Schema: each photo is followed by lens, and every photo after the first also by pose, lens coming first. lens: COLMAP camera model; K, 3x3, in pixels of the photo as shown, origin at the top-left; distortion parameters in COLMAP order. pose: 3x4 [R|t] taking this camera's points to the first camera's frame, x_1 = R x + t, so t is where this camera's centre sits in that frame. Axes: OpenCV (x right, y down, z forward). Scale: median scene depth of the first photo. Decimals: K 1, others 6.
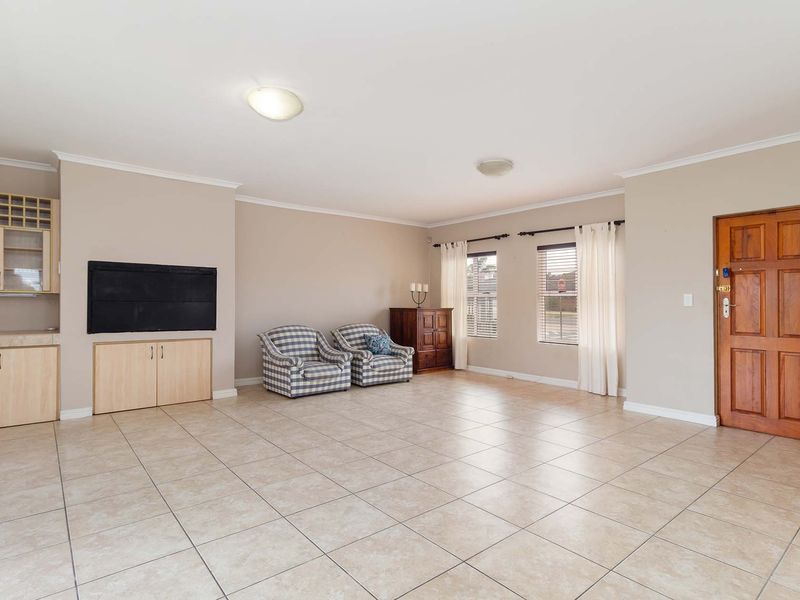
lens RADIAL K [[435.8, 0, 397.6], [0, 435.8, 301.5], [0, 0, 1]] dist [0.000413, 0.000349]
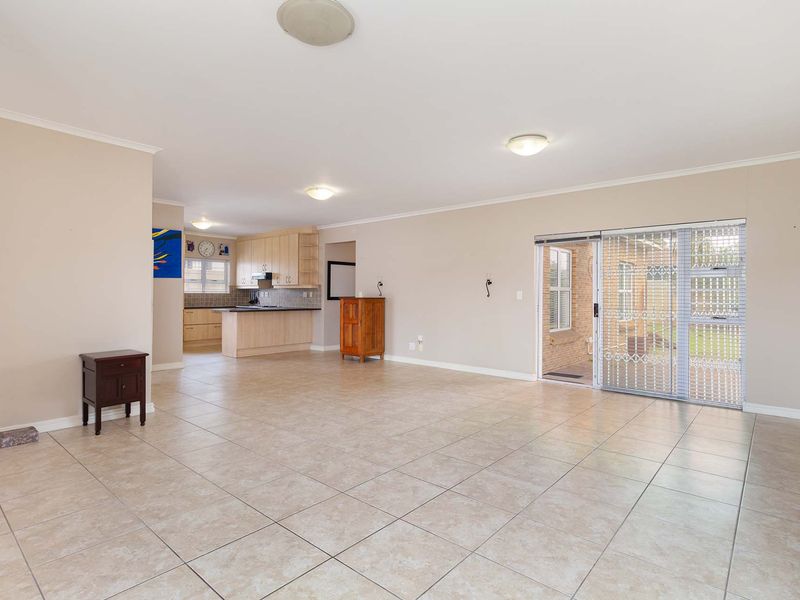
lens RADIAL K [[435.8, 0, 408.3], [0, 435.8, 294.9], [0, 0, 1]] dist [0.000413, 0.000349]
pose [[-0.982438, -0.013143, -0.186125, 0.169261], [-0.012901, 0.999914, -0.002512, 0.000520], [0.186142, -0.000067, -0.982523, 1.197126]]
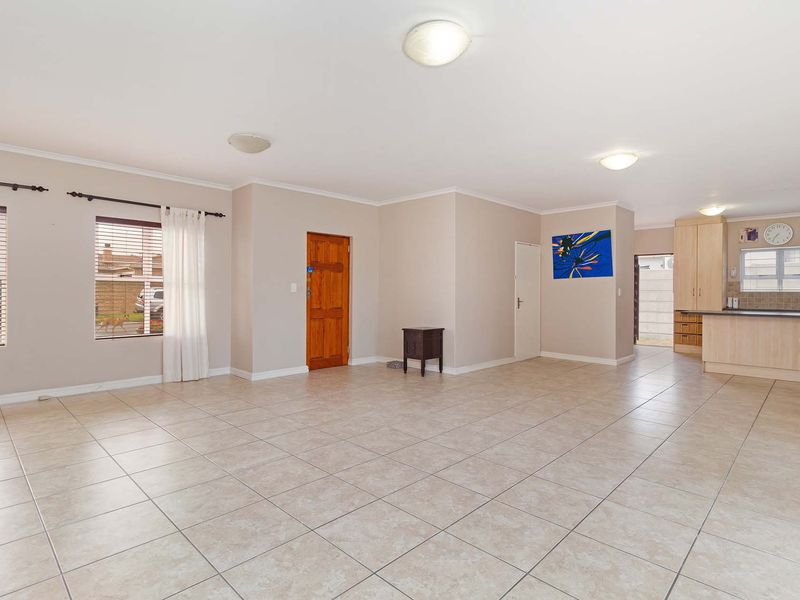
lens RADIAL K [[435.8, 0, 403.2], [0, 435.8, 295.2], [0, 0, 1]] dist [0.000413, 0.000349]
pose [[-0.116648, -0.016619, 0.993034, -0.580662], [-0.007476, 0.999846, 0.015855, -0.003064], [-0.993145, -0.005575, -0.116754, 0.622528]]
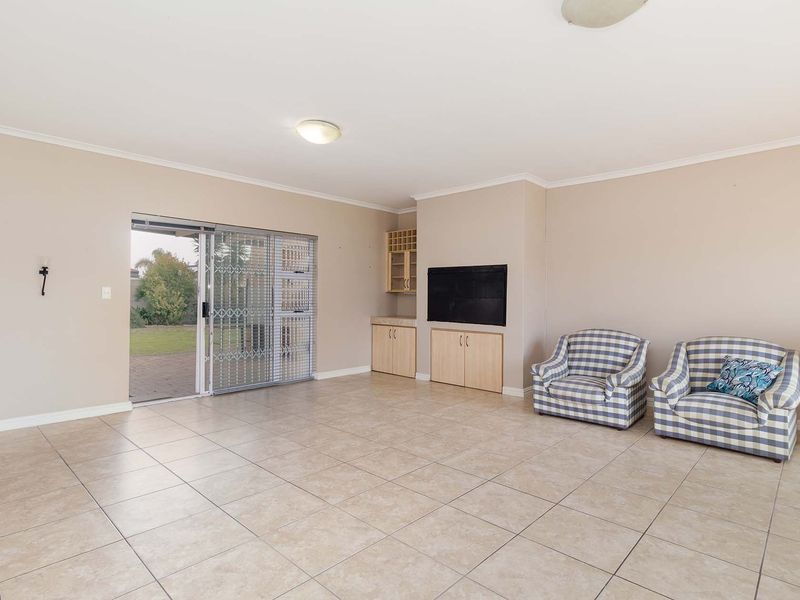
lens RADIAL K [[435.8, 0, 405.2], [0, 435.8, 298.2], [0, 0, 1]] dist [0.000413, 0.000349]
pose [[0.135782, 0.001242, -0.990738, 0.514679], [-0.004944, 0.999988, 0.000576, 0.000883], [0.990726, 0.004820, 0.135787, 0.582646]]
